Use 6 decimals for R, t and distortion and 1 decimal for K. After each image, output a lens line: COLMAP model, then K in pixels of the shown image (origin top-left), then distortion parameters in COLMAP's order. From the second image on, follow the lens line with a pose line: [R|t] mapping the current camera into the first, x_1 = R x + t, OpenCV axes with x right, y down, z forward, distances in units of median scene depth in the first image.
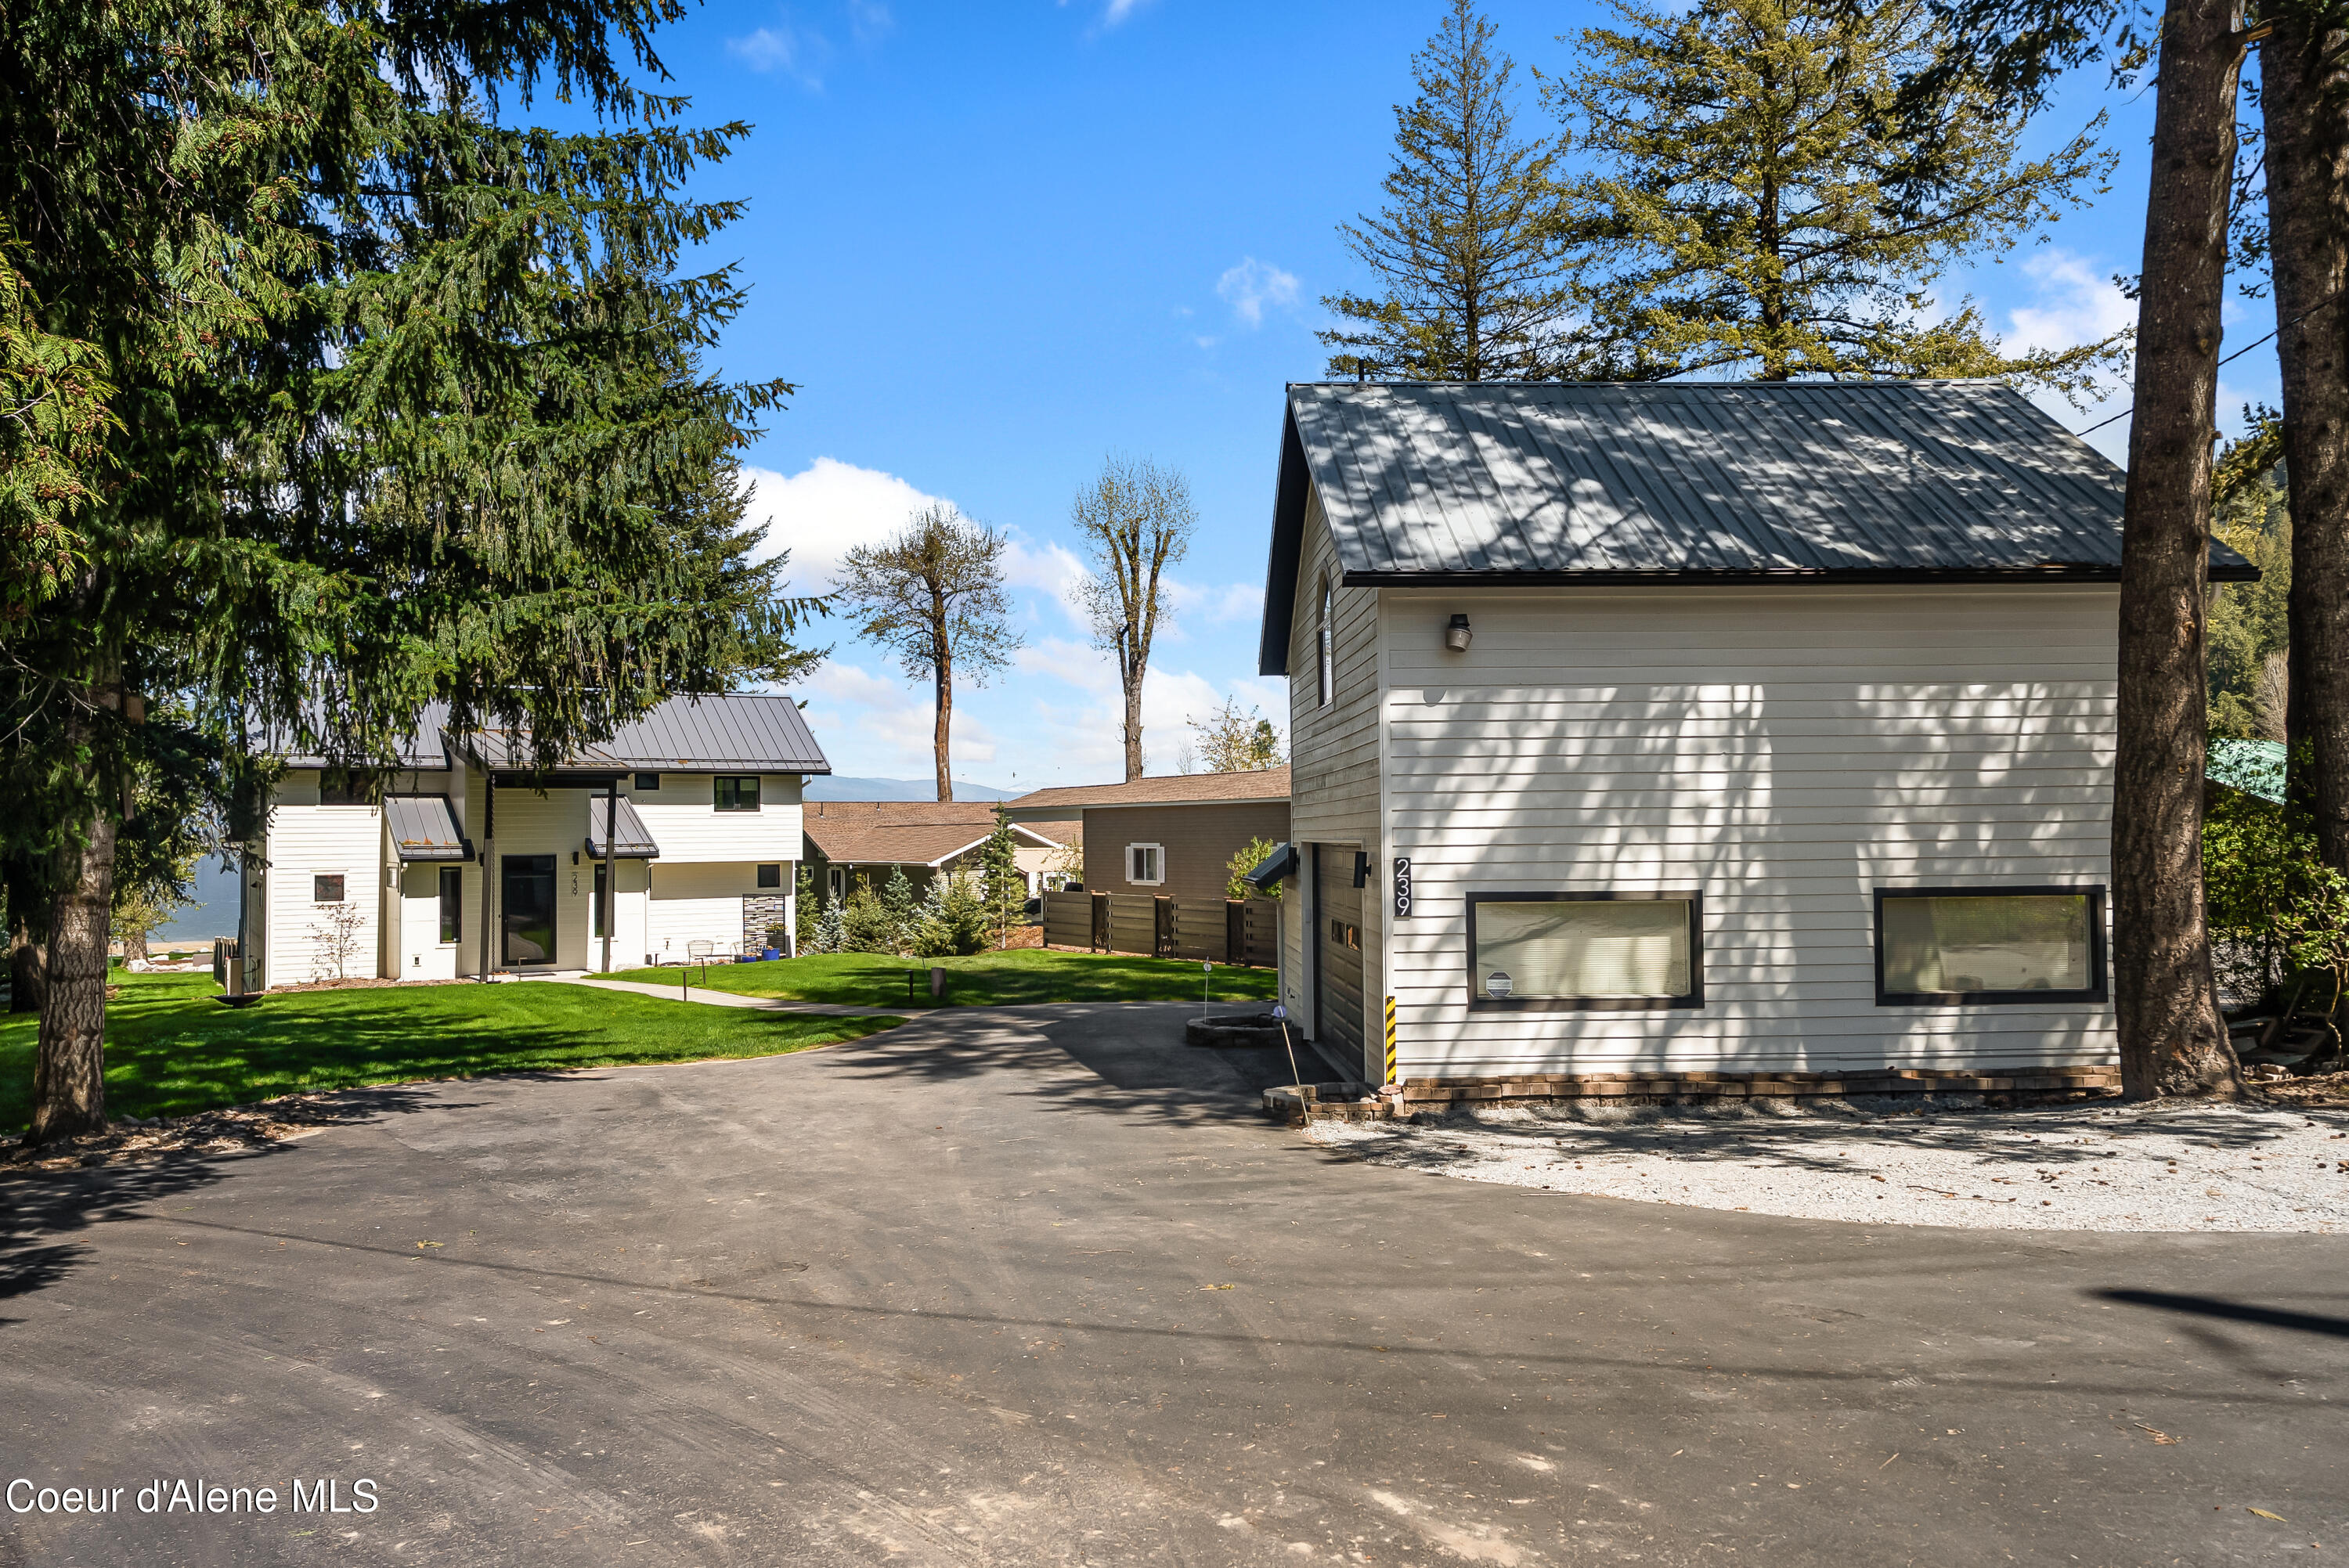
lens RADIAL K [[1643.6, 0, 1168.4], [0, 1643.6, 719.2], [0, 0, 1]] dist [0.000646, -0.000420]
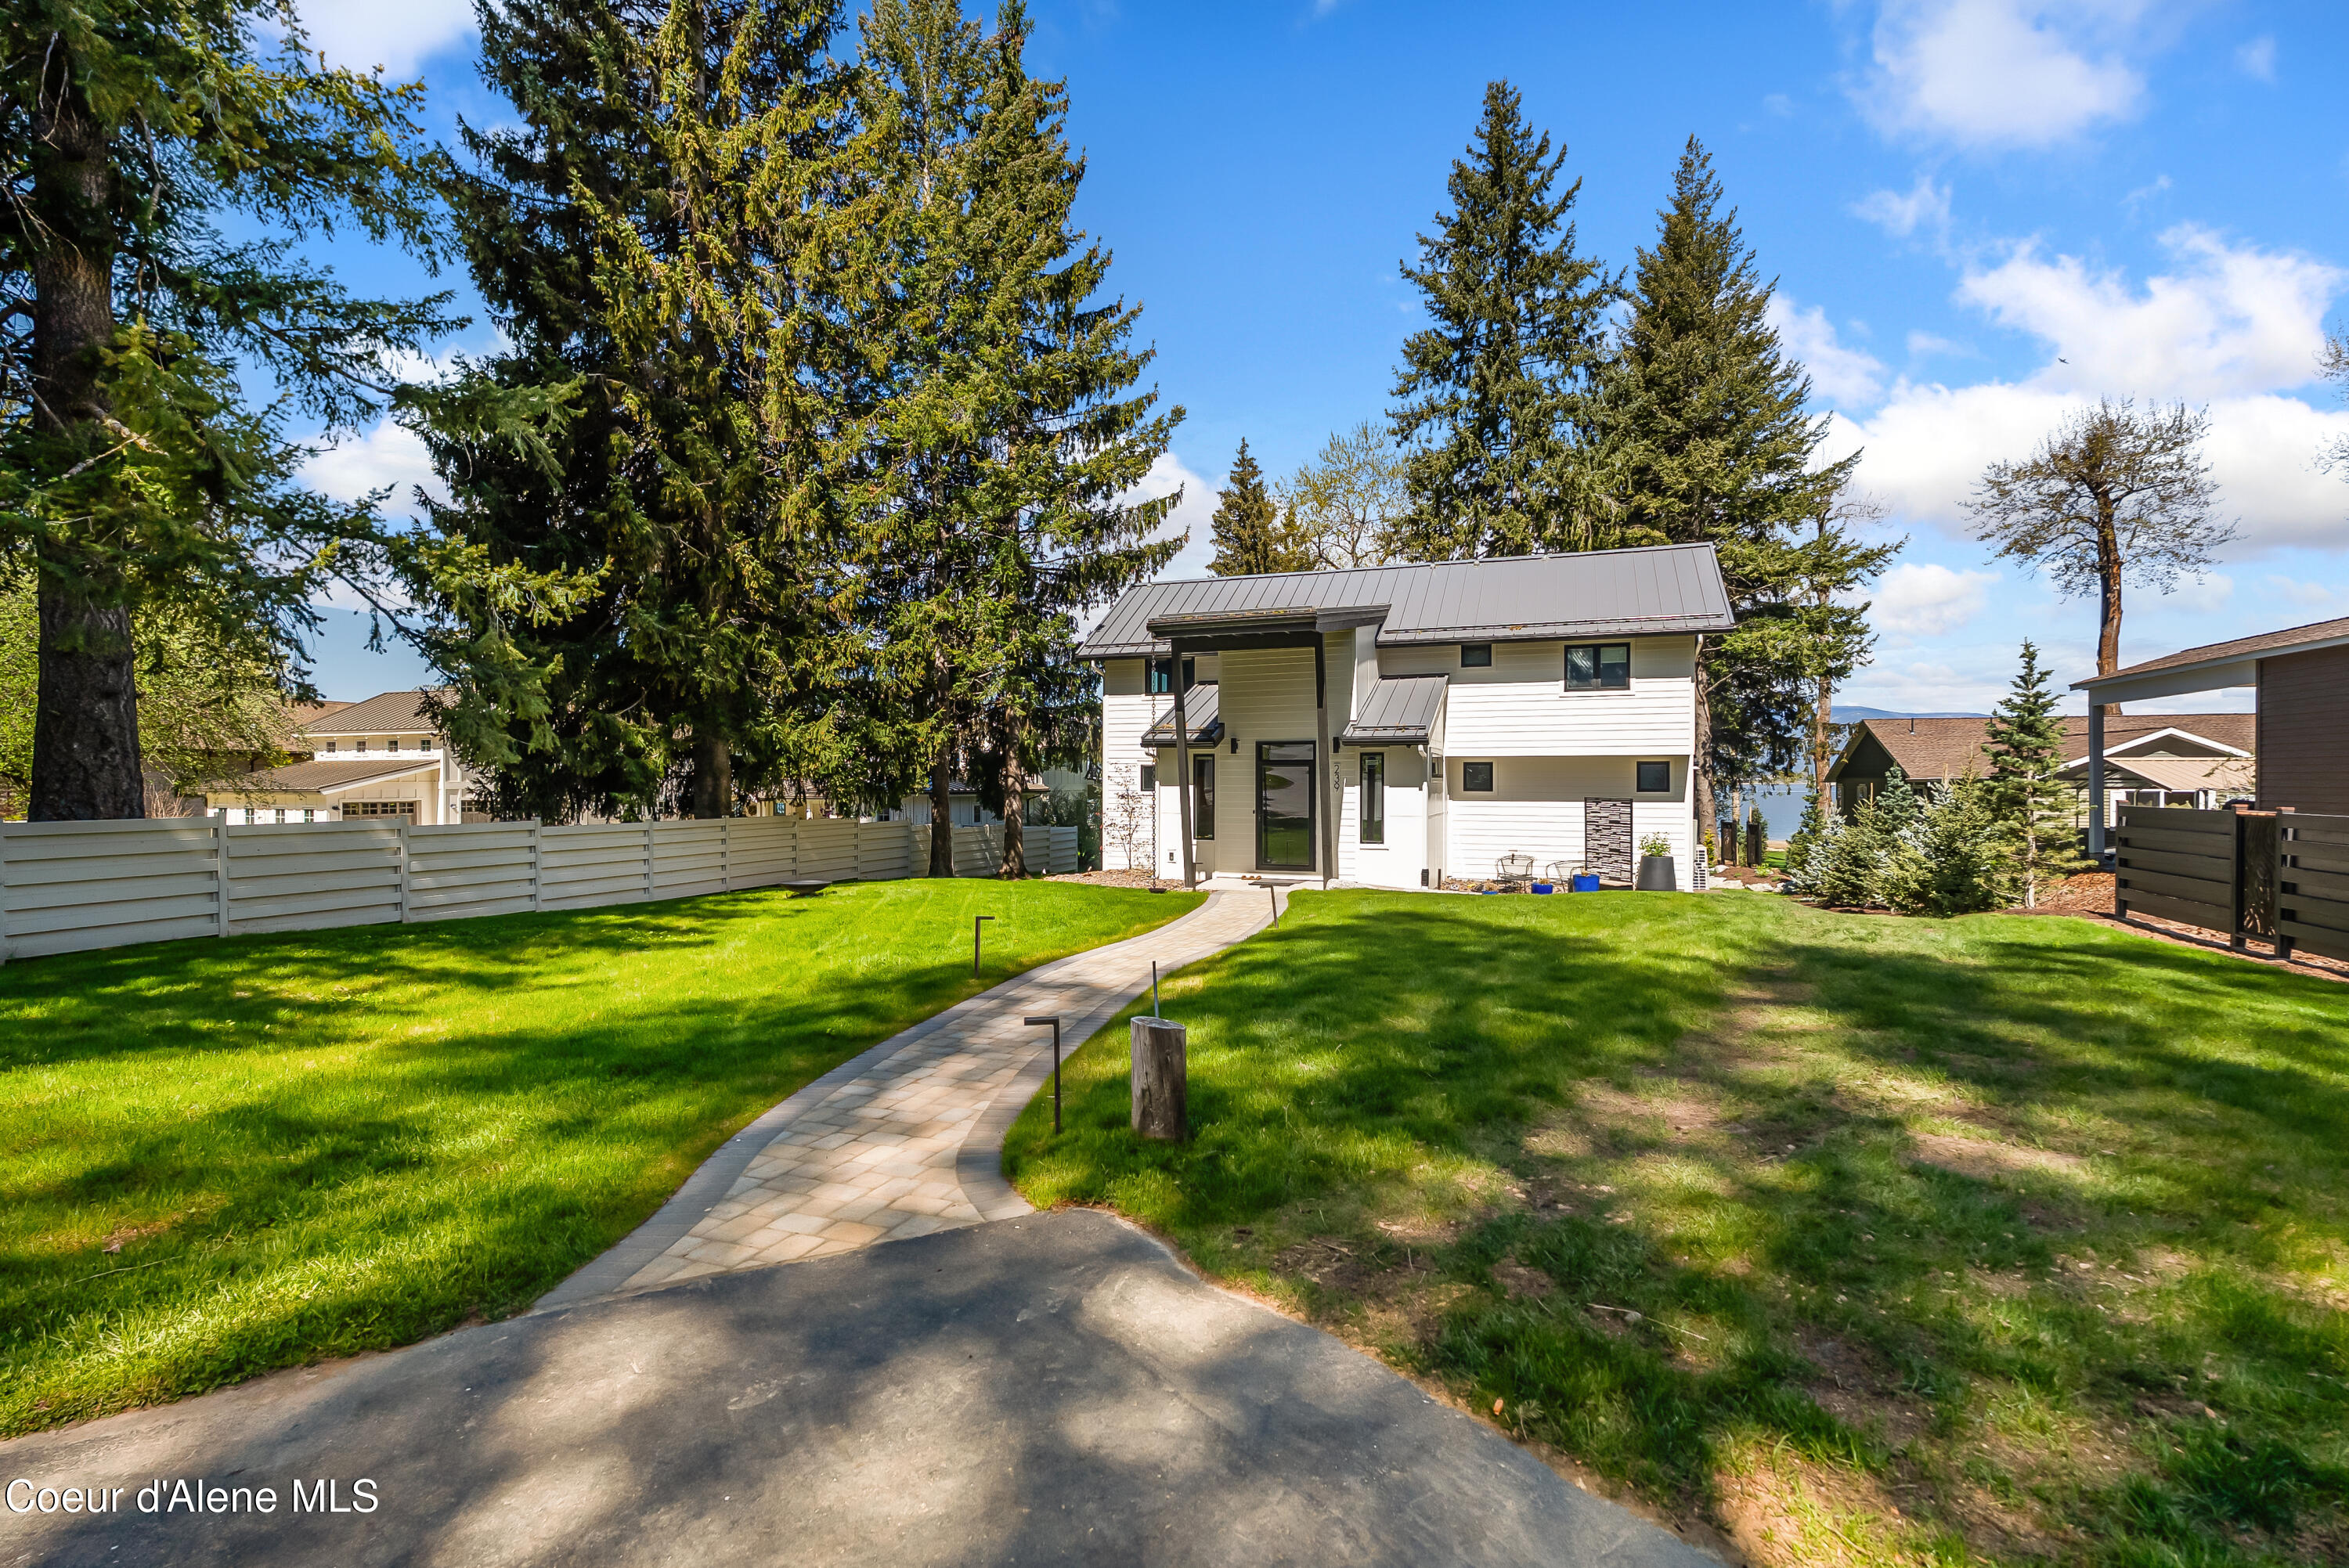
lens RADIAL K [[1034.6, 0, 1173.5], [0, 1034.6, 786.8], [0, 0, 1]] dist [-0.004262, -0.000159]
pose [[0.611907, 0.018104, -0.790722, -0.009386], [0.046175, 0.997215, 0.058565, 0.180875], [0.789581, -0.072348, 0.609367, 1.560871]]
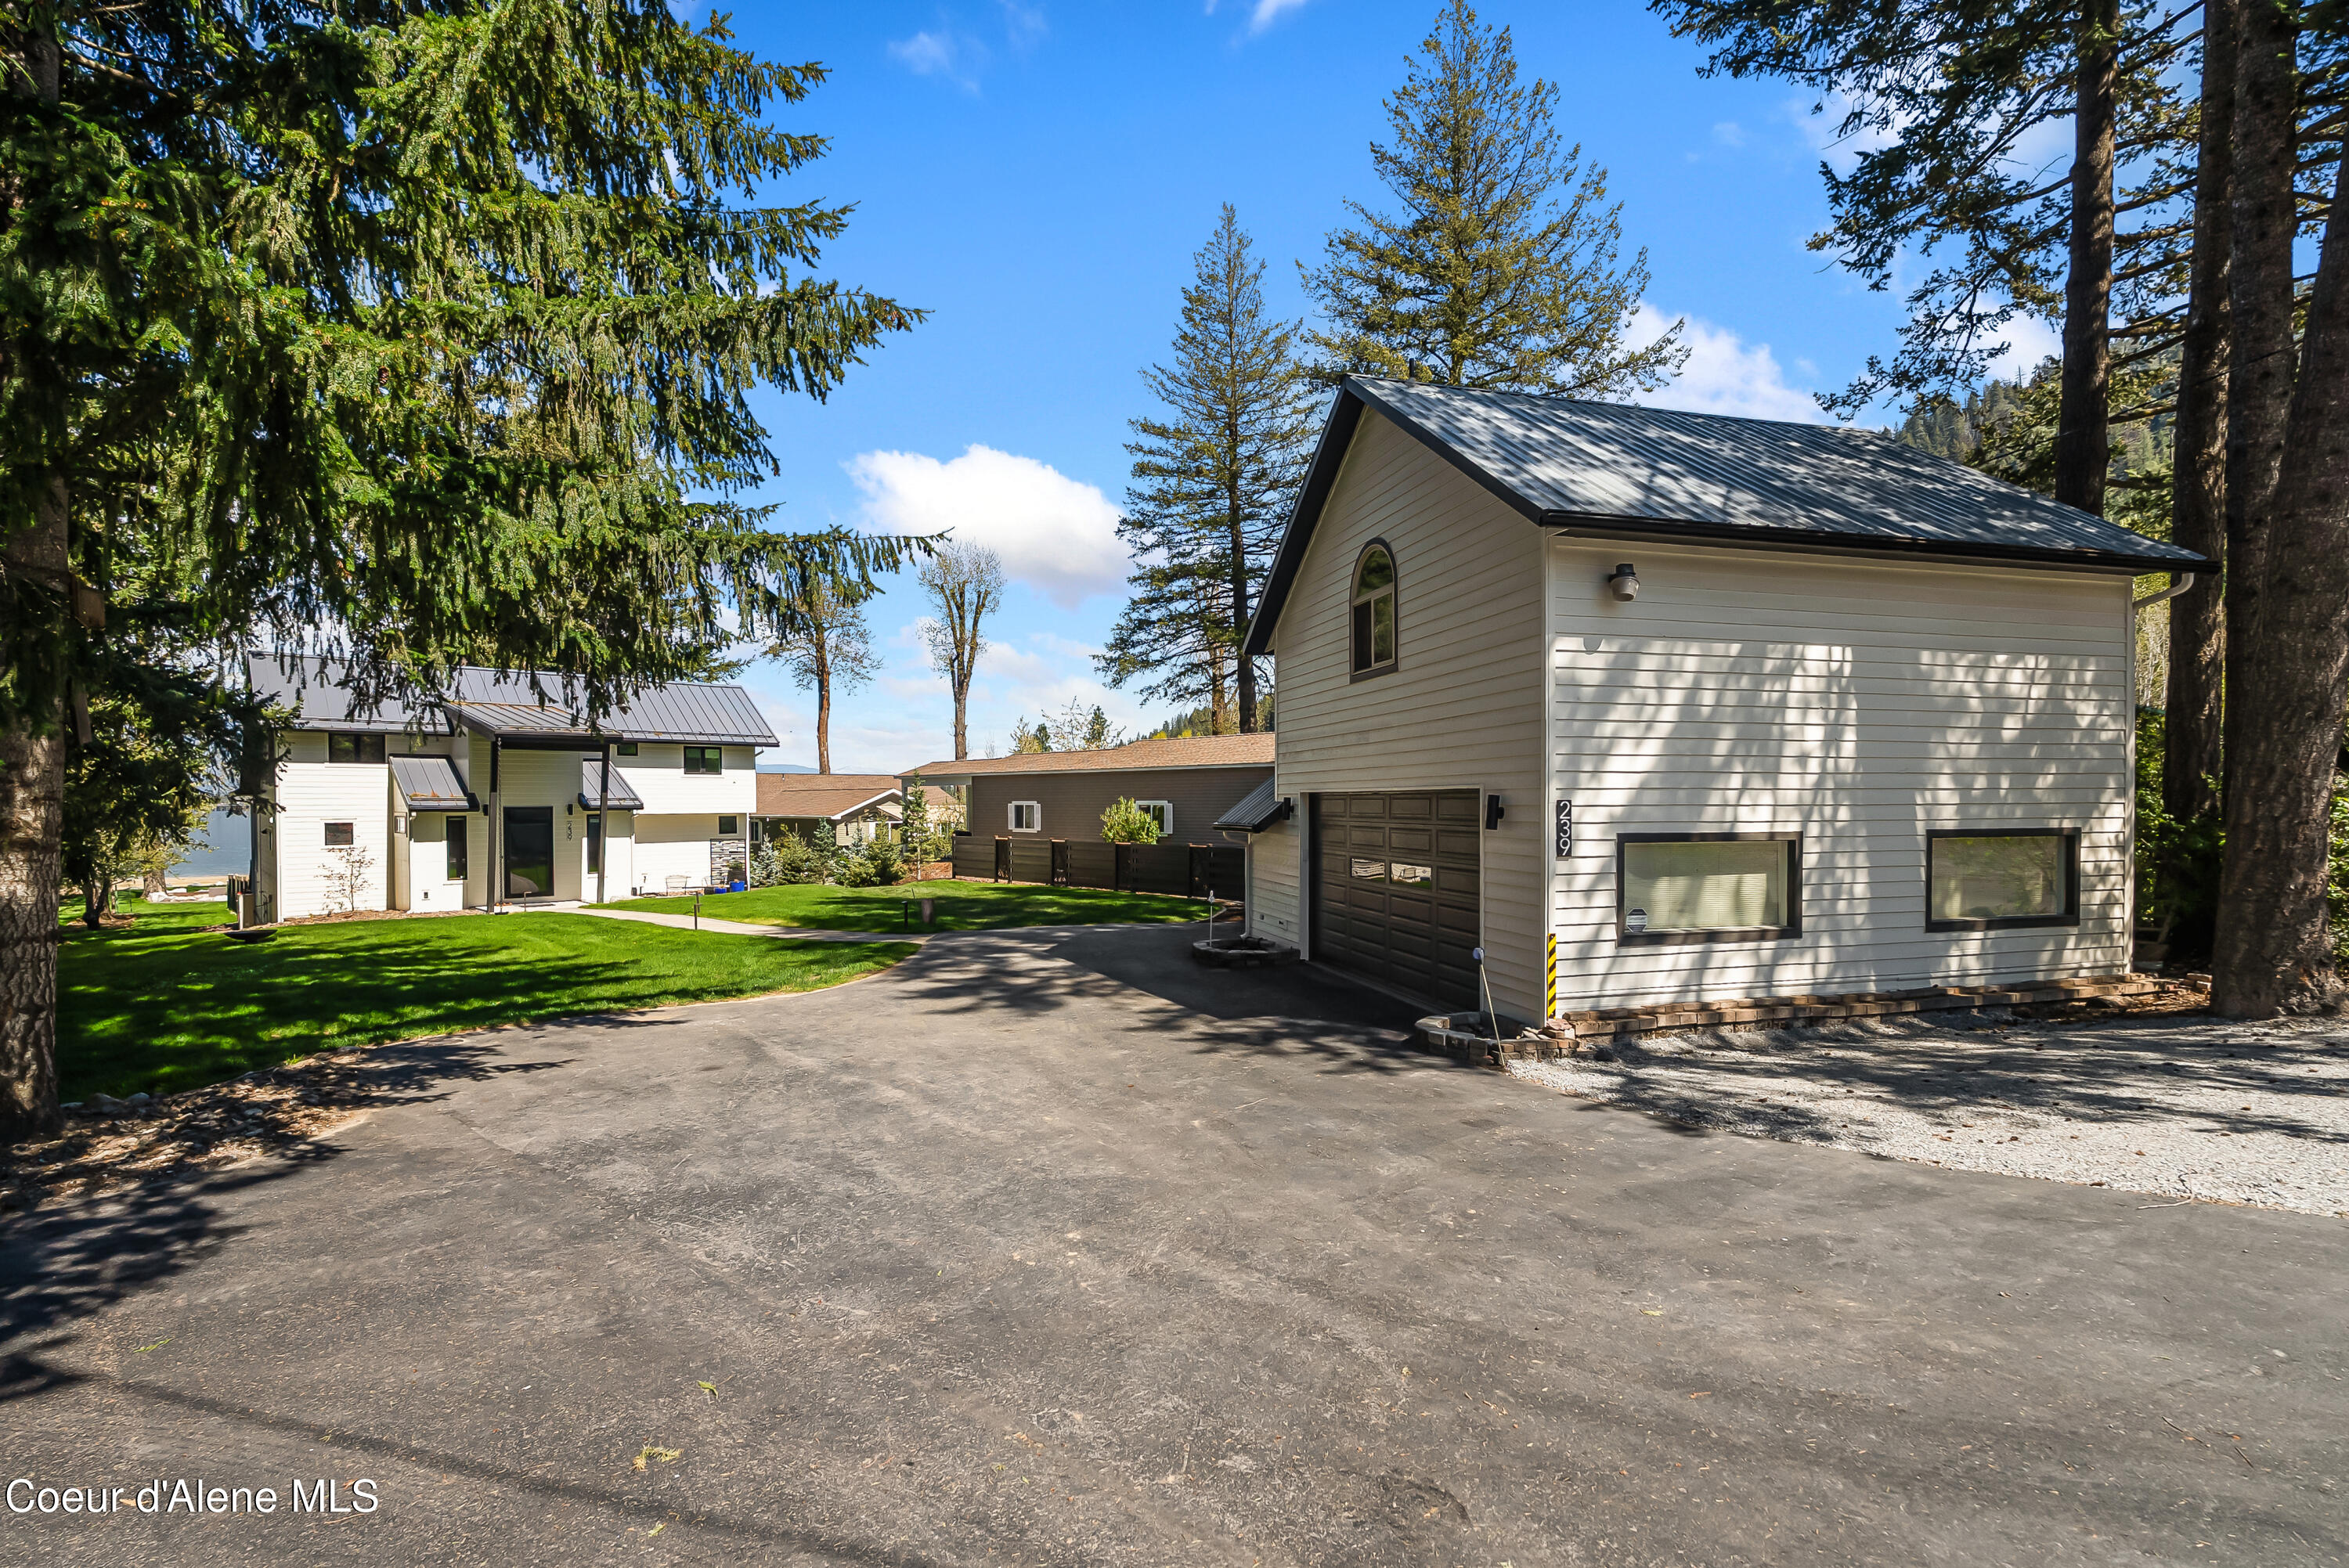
lens RADIAL K [[1034.6, 0, 1173.5], [0, 1034.6, 786.8], [0, 0, 1]] dist [-0.004262, -0.000159]
pose [[0.976450, 0.009766, 0.215522, -0.224476], [-0.021597, 0.998382, 0.052607, 0.044721], [-0.214659, -0.056023, 0.975081, 0.399333]]
